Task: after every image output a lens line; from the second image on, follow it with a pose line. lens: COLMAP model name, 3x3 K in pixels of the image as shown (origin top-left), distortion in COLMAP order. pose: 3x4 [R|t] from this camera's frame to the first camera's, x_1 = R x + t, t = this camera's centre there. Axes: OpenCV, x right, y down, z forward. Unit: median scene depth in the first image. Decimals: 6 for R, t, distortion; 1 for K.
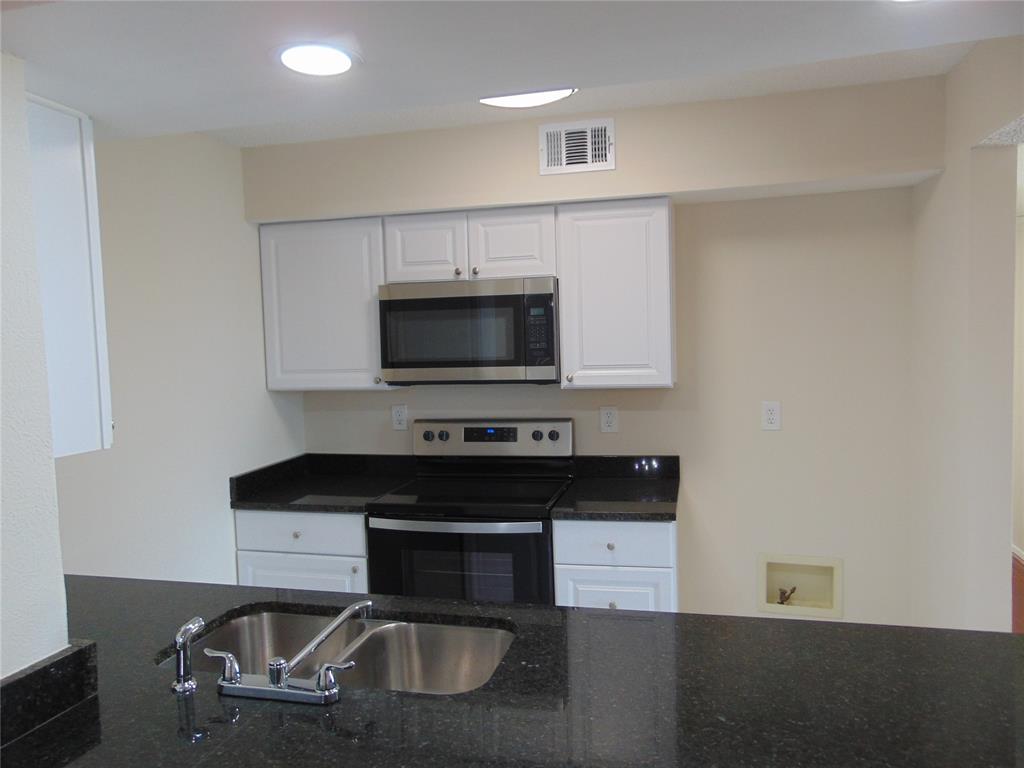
lens RADIAL K [[774.2, 0, 512.0], [0, 774.2, 384.0], [0, 0, 1]] dist [-0.011261, 0.041950]
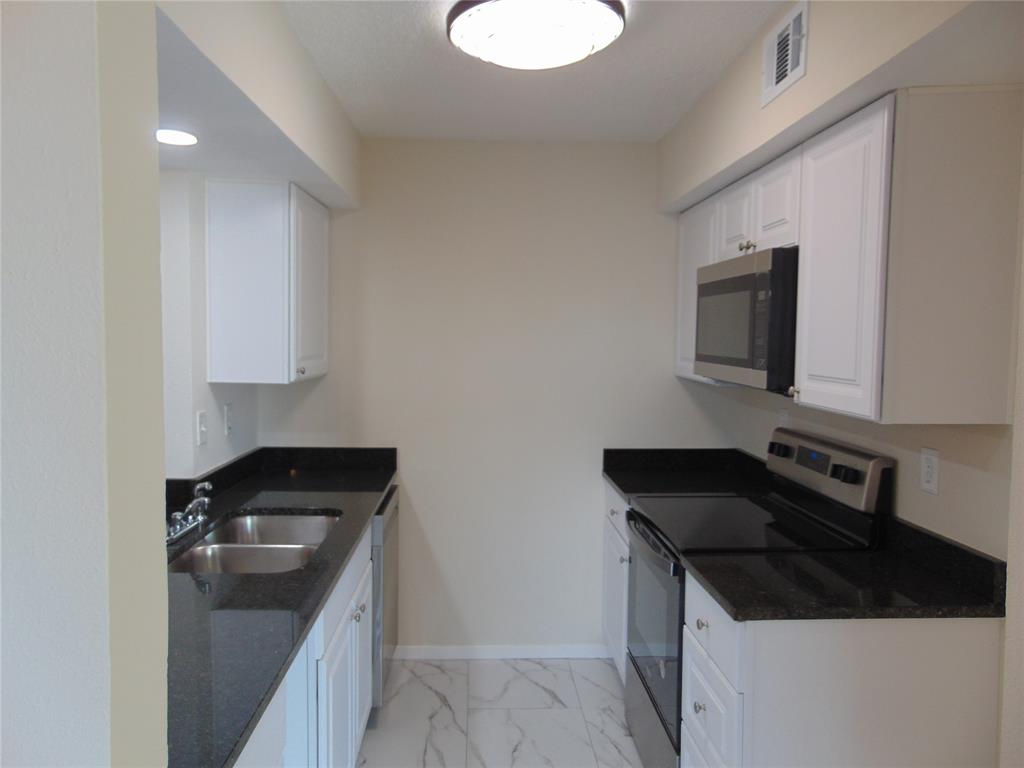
lens RADIAL K [[774.2, 0, 512.0], [0, 774.2, 384.0], [0, 0, 1]] dist [-0.011261, 0.041950]
pose [[0.302959, 0.095238, -0.948233, 0.630044], [-0.088361, 0.993515, 0.071554, -0.038419], [0.948898, 0.062109, 0.309410, 0.522839]]
